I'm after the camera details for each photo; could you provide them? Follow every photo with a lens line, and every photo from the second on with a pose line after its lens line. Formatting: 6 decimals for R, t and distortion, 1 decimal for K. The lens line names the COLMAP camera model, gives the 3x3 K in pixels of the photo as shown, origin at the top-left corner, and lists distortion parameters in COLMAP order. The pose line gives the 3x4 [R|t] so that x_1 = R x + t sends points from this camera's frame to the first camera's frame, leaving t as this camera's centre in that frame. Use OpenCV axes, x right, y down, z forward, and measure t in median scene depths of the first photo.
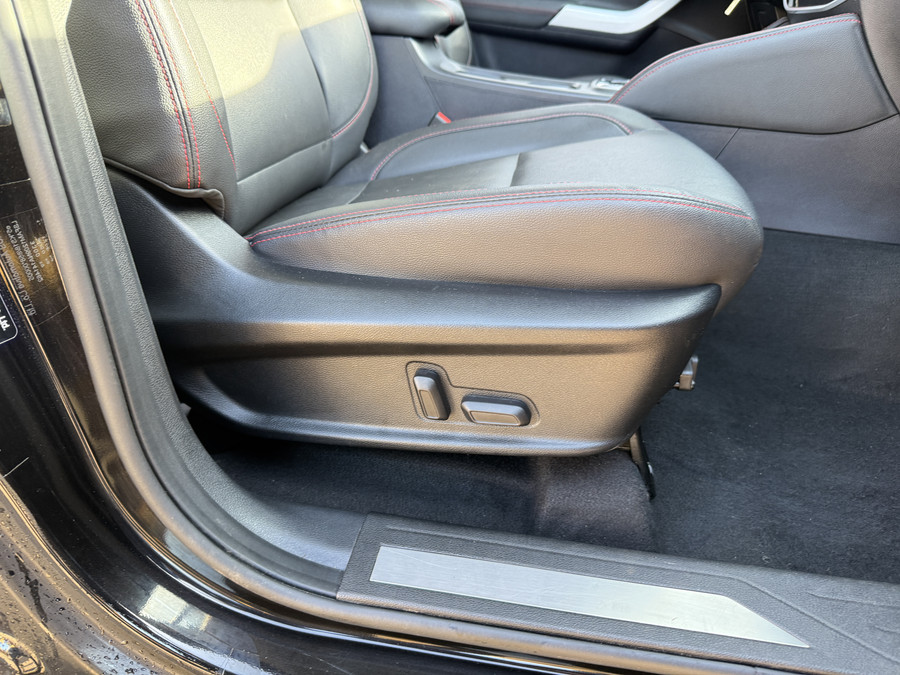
lens RADIAL K [[643.2, 0, 450.0], [0, 643.2, 337.5], [0, 0, 1]] dist [0.005409, -0.002825]
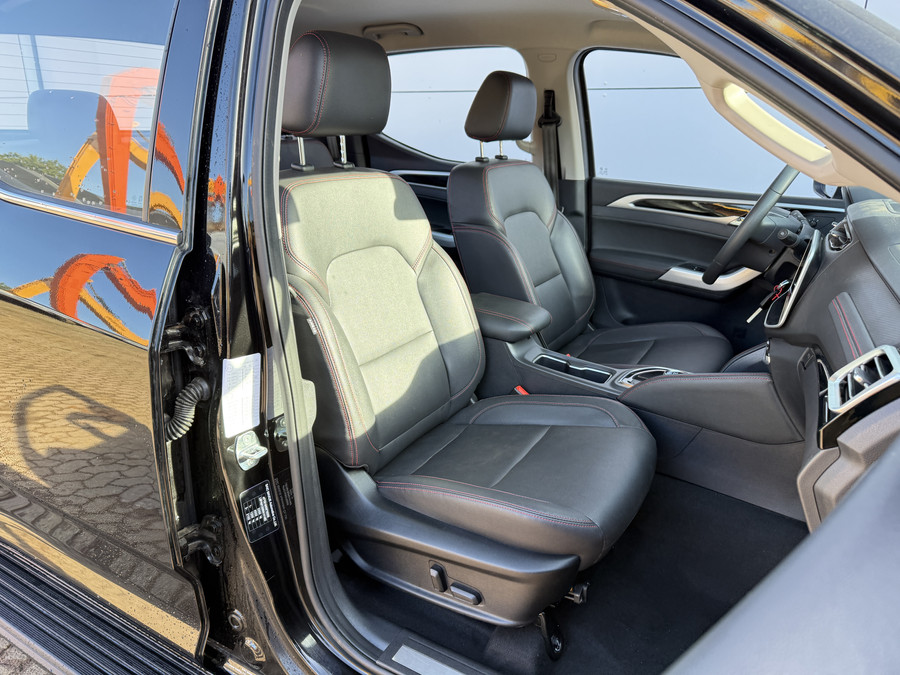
lens RADIAL K [[628.6, 0, 450.0], [0, 628.6, 337.5], [0, 0, 1]] dist [0.001278, -0.077194]
pose [[0.938092, 0.106839, -0.329498, 0.599087], [-0.154788, 0.980282, -0.122835, -0.438482], [0.309877, 0.166233, 0.936132, -1.049192]]
